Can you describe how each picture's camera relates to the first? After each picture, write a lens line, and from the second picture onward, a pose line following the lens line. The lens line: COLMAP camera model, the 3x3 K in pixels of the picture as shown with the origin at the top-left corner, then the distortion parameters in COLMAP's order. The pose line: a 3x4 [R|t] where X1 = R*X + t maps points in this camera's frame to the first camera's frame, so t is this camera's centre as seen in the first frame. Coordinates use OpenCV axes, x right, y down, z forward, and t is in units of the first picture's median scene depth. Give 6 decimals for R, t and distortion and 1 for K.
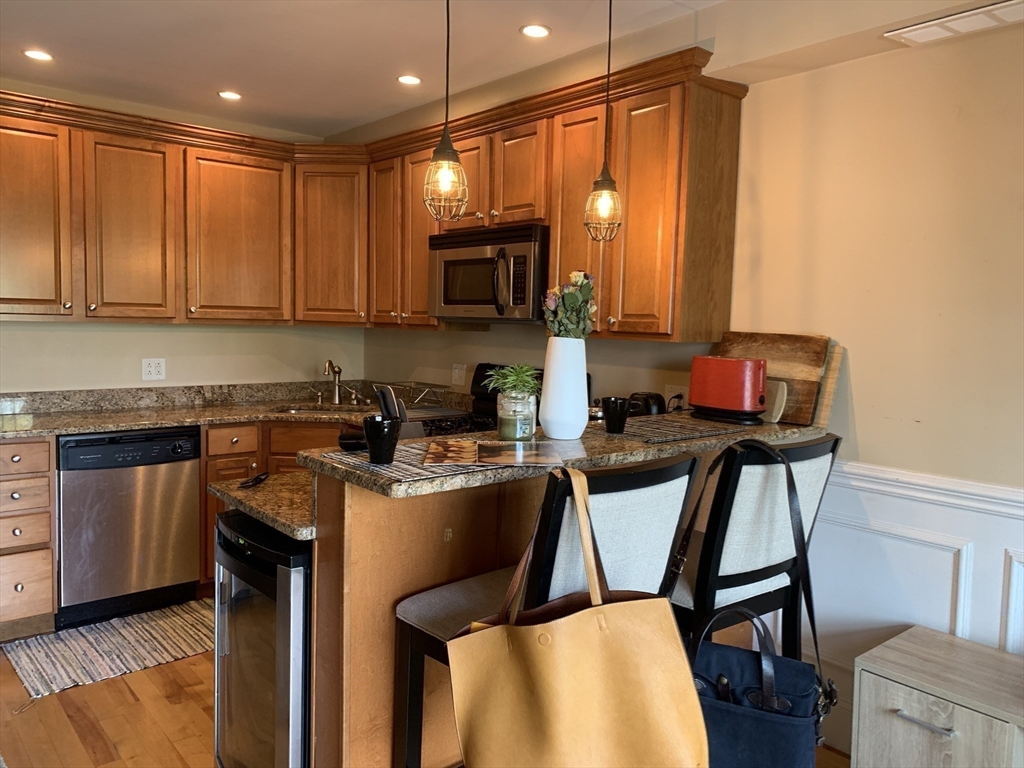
lens RADIAL K [[787.6, 0, 516.4], [0, 787.6, 375.7], [0, 0, 1]] dist [0.020525, -0.006271]
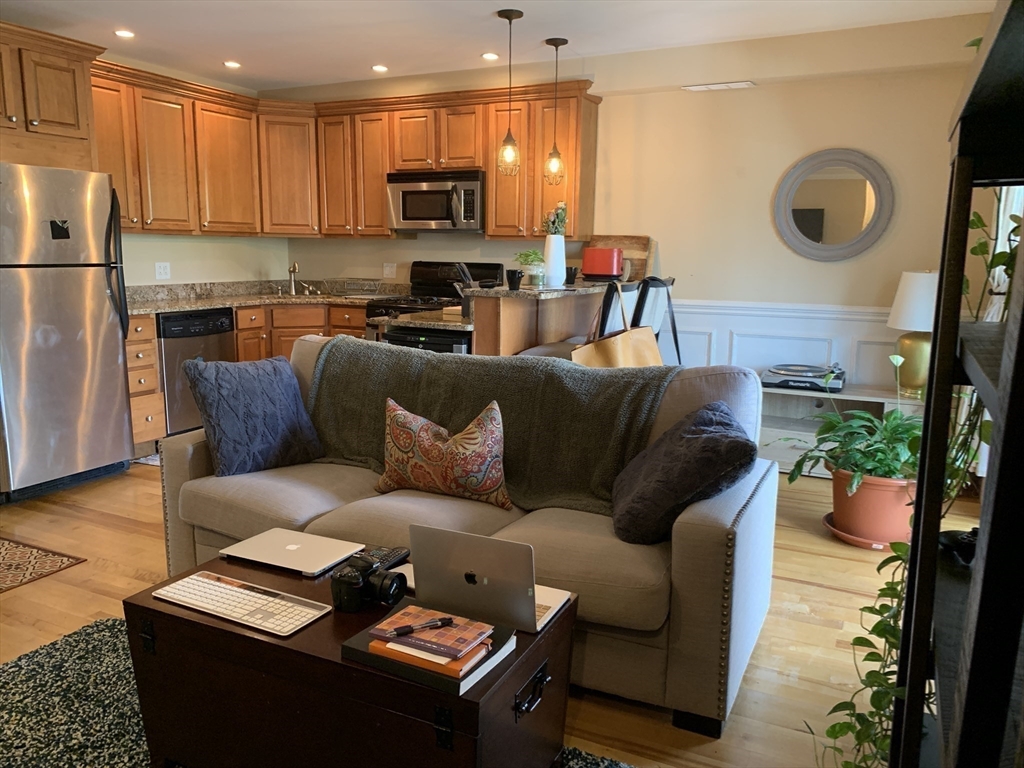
lens RADIAL K [[787.6, 0, 507.6], [0, 787.6, 385.8], [0, 0, 1]] dist [0.020525, -0.006271]
pose [[0.925242, -0.077231, 0.371433, -0.477460], [0.036596, 0.992663, 0.115240, 0.056709], [-0.377608, -0.093032, 0.921280, -0.493493]]
